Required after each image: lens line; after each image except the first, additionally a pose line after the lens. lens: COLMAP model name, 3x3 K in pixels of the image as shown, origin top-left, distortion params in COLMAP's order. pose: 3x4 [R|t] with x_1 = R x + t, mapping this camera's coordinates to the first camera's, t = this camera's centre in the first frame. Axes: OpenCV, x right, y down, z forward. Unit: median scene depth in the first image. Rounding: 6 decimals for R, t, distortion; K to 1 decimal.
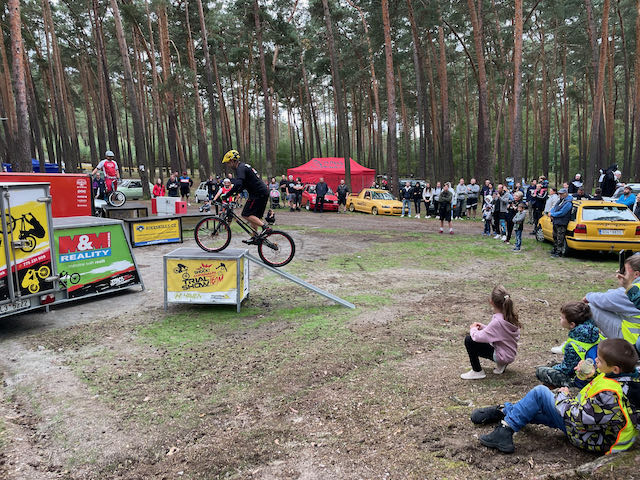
lens RADIAL K [[496.1, 0, 320.0], [0, 496.1, 240.0], [0, 0, 1]] dist [0.121736, -0.150317]
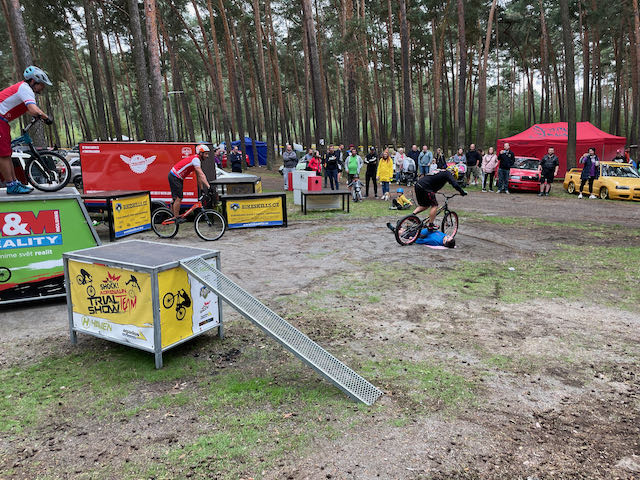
lens RADIAL K [[496.1, 0, 320.0], [0, 496.1, 240.0], [0, 0, 1]] dist [0.121736, -0.150317]
pose [[0.892984, 0.067695, -0.444969, 0.111677], [-0.050273, 0.997440, 0.050854, -0.015062], [0.447273, -0.023041, 0.894101, 0.286777]]
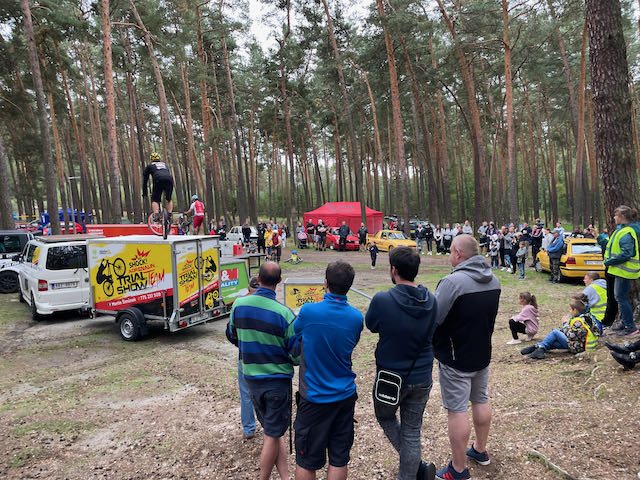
lens RADIAL K [[496.1, 0, 320.0], [0, 496.1, 240.0], [0, 0, 1]] dist [0.121736, -0.150317]
pose [[0.999710, -0.019372, 0.014329, -0.108839], [0.020440, 0.996696, -0.078608, 0.010596], [-0.012759, 0.078878, 0.996803, -0.215459]]
